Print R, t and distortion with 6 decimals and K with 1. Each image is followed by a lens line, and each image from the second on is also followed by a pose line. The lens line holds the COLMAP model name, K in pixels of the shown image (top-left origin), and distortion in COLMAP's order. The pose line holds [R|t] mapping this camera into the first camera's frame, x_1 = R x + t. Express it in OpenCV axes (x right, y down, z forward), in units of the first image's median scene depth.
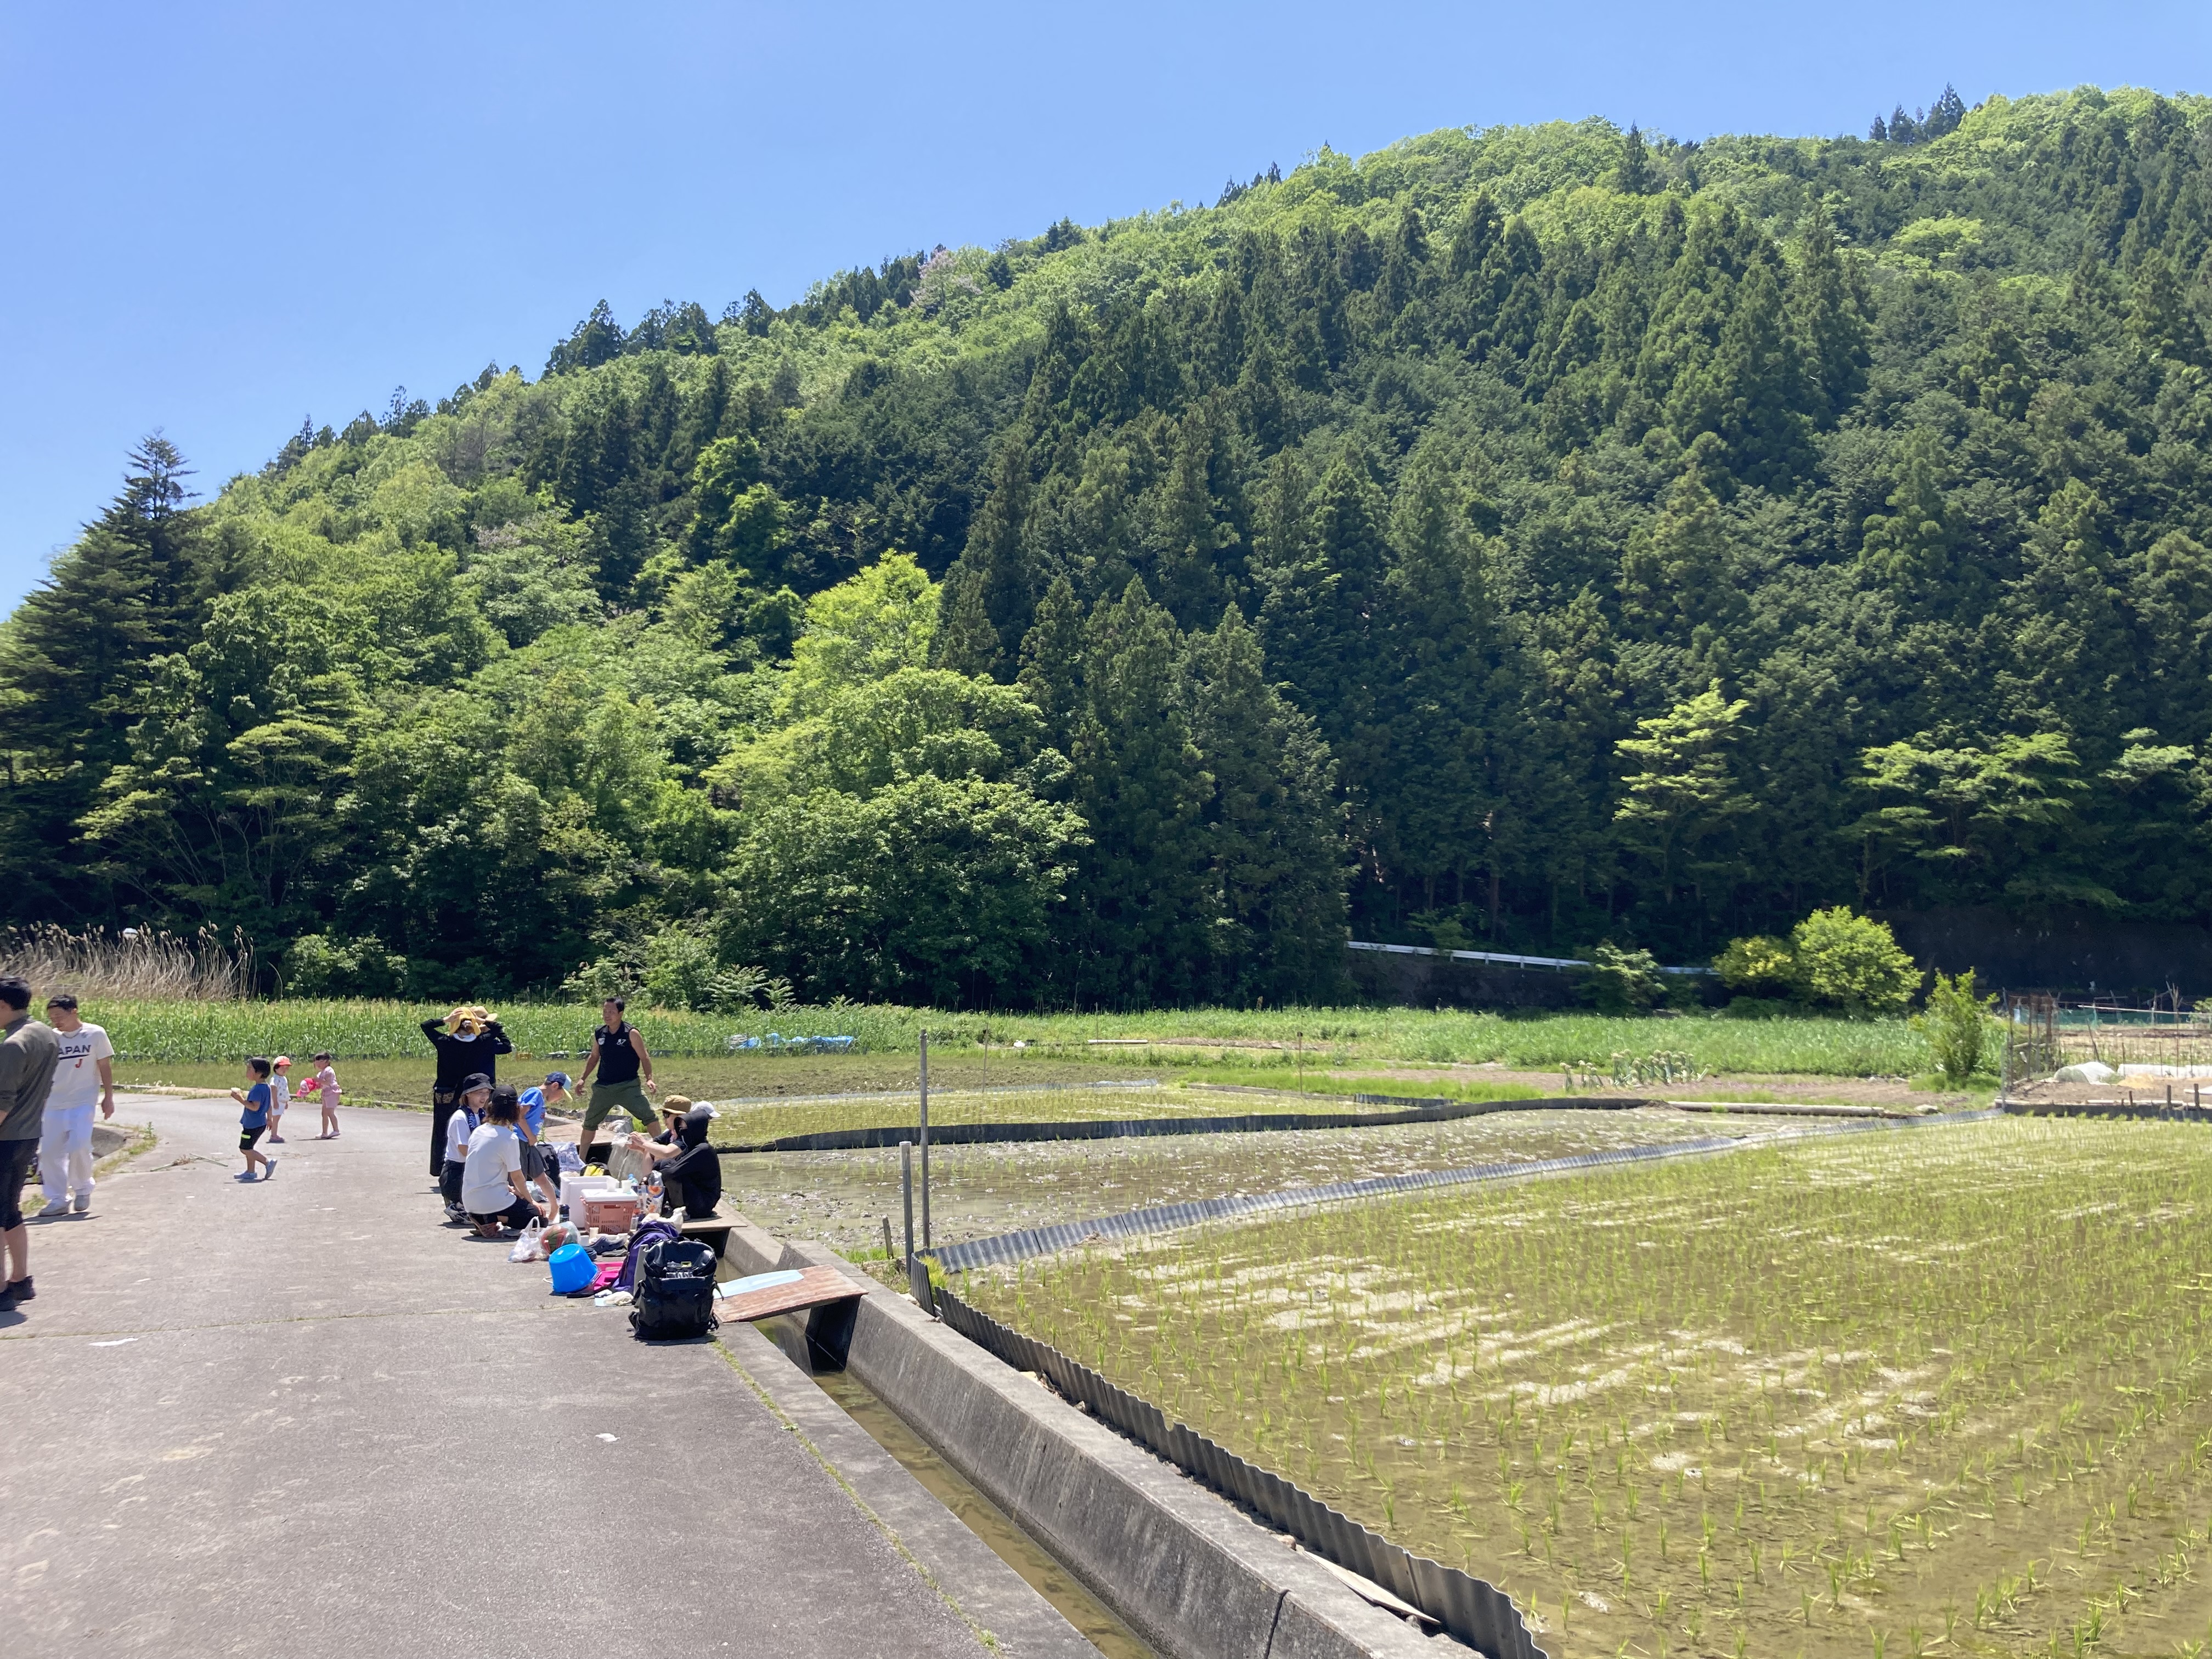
lens RADIAL K [[1850.4, 0, 1106.0], [0, 1850.4, 829.5], [0, 0, 1]] dist [0.002983, 0.005934]
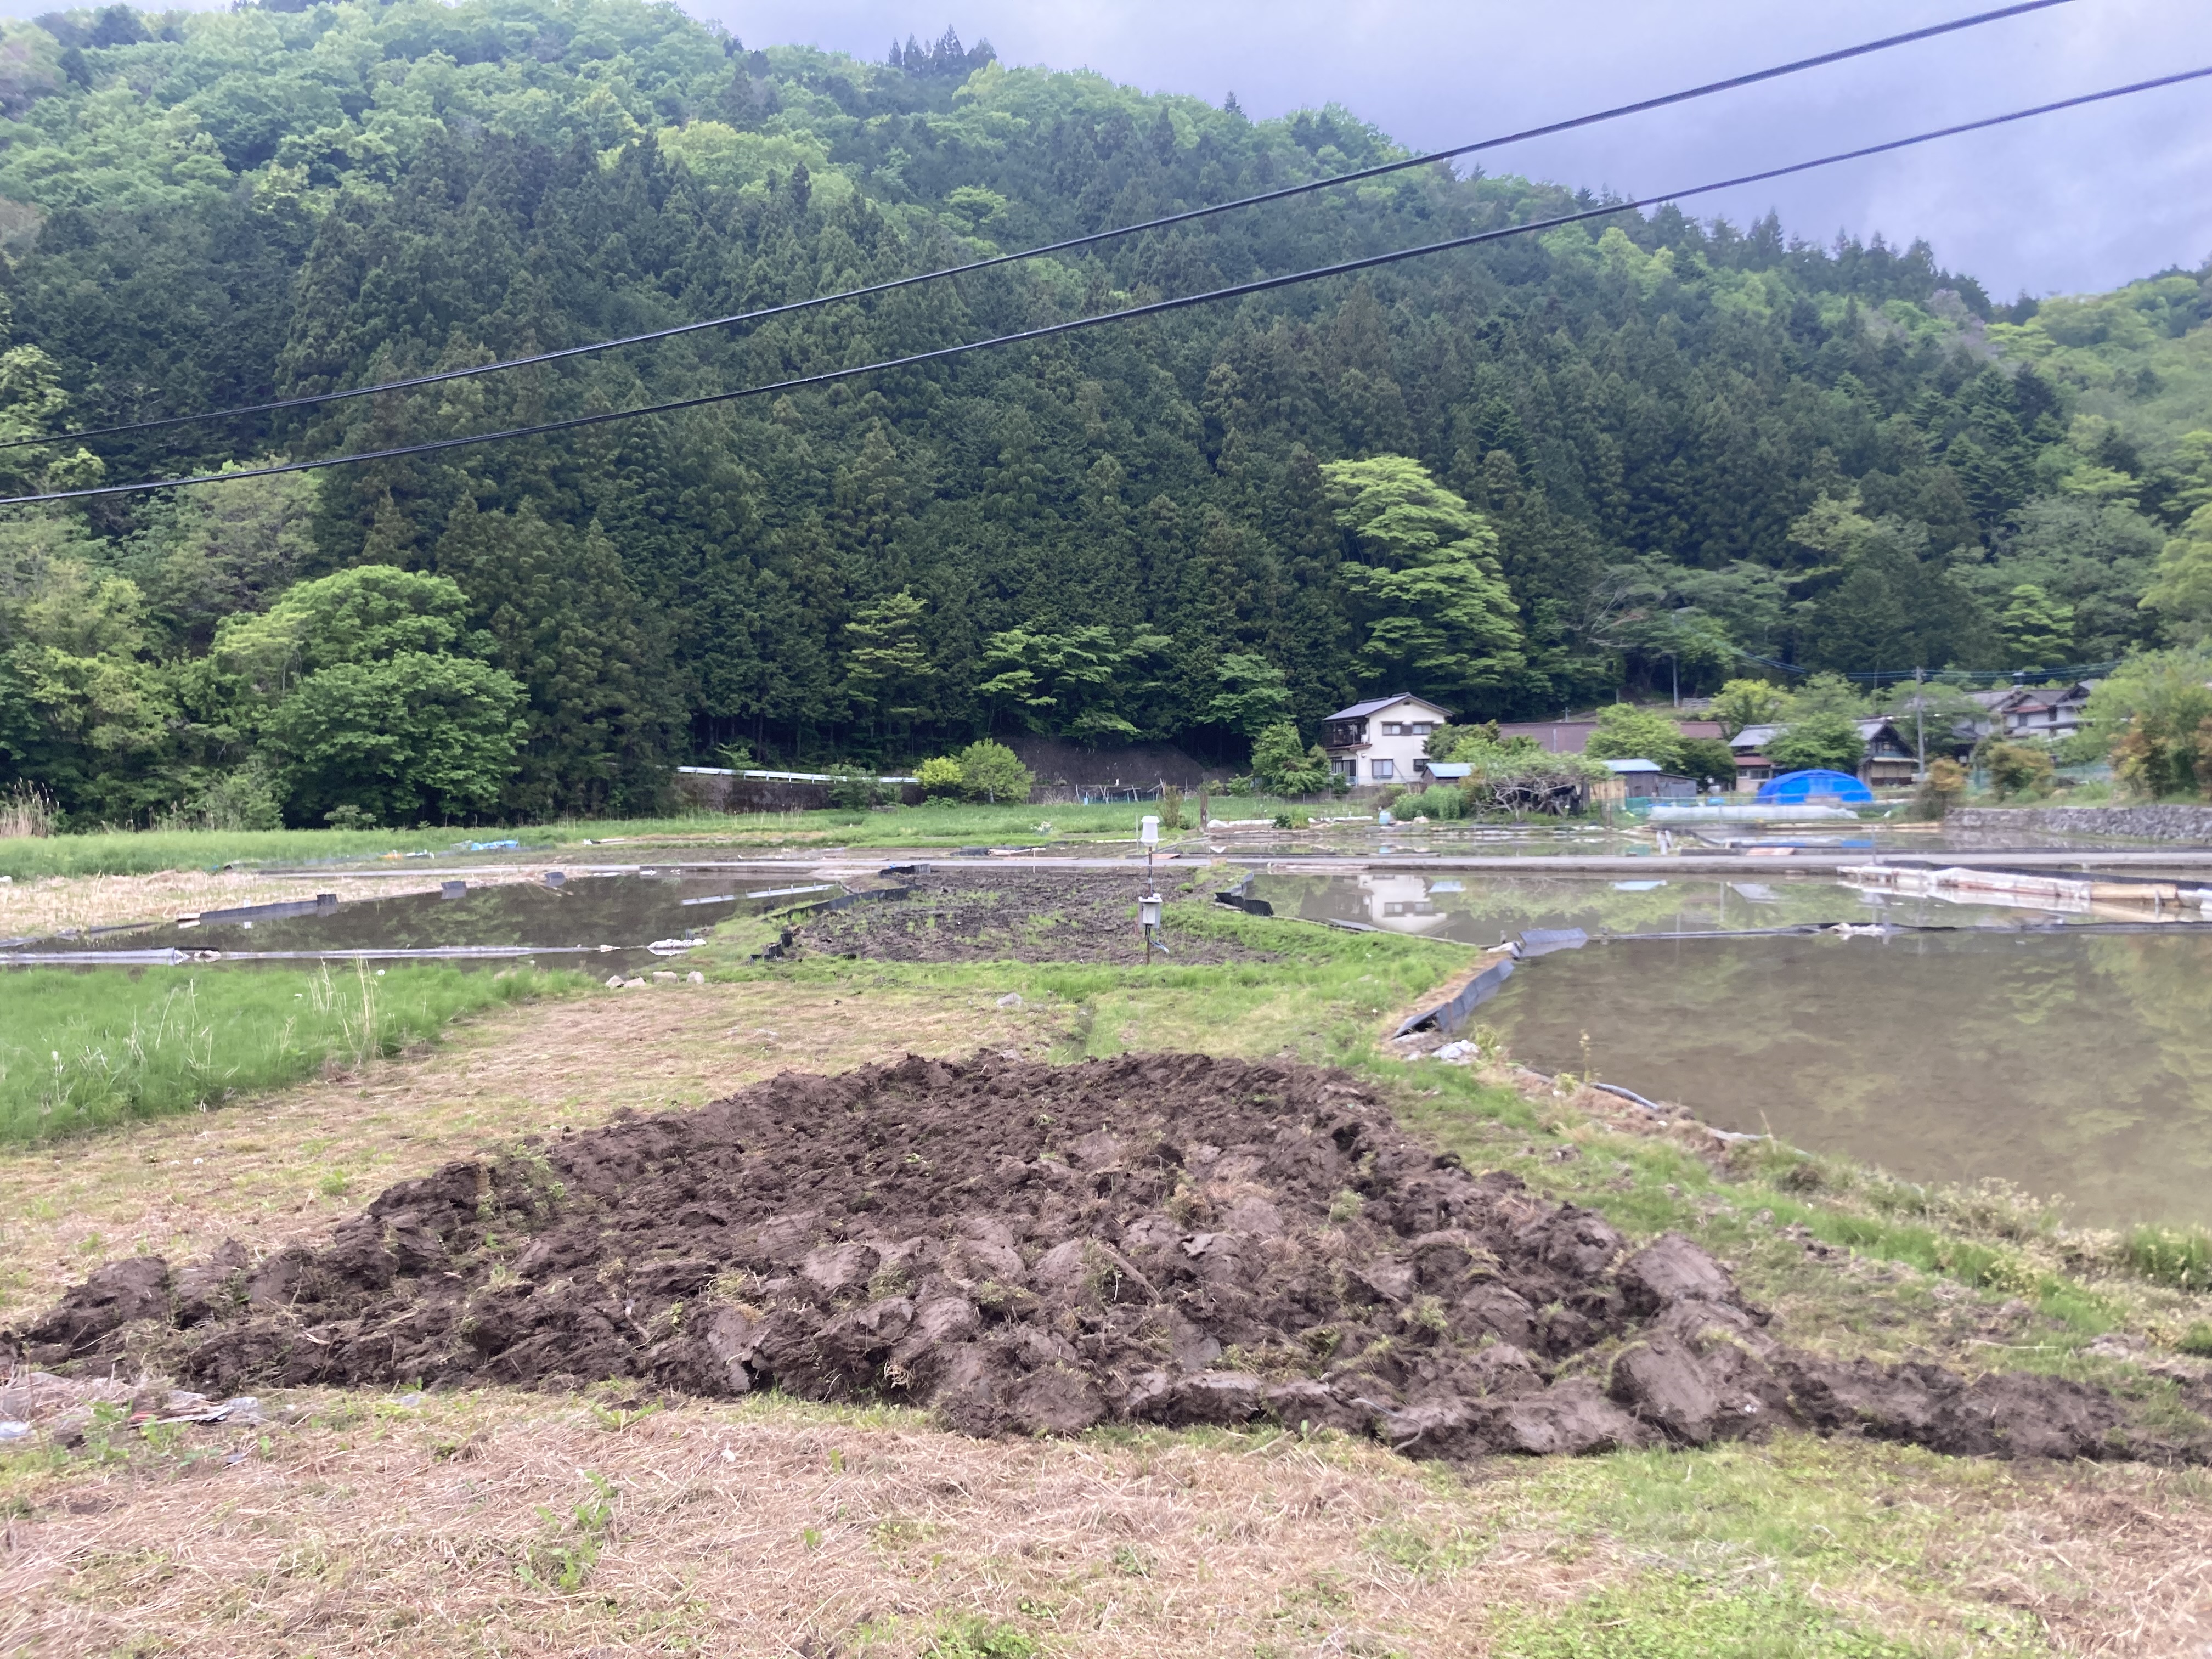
lens RADIAL K [[1865.3, 0, 1112.4], [0, 1865.3, 981.3], [0, 0, 1]] dist [-0.004436, -0.006531]
pose [[0.848324, -0.083217, 0.522898, -0.334546], [-0.016059, 0.983074, 0.182506, -0.041915], [-0.529234, -0.163221, 0.832628, -0.381581]]
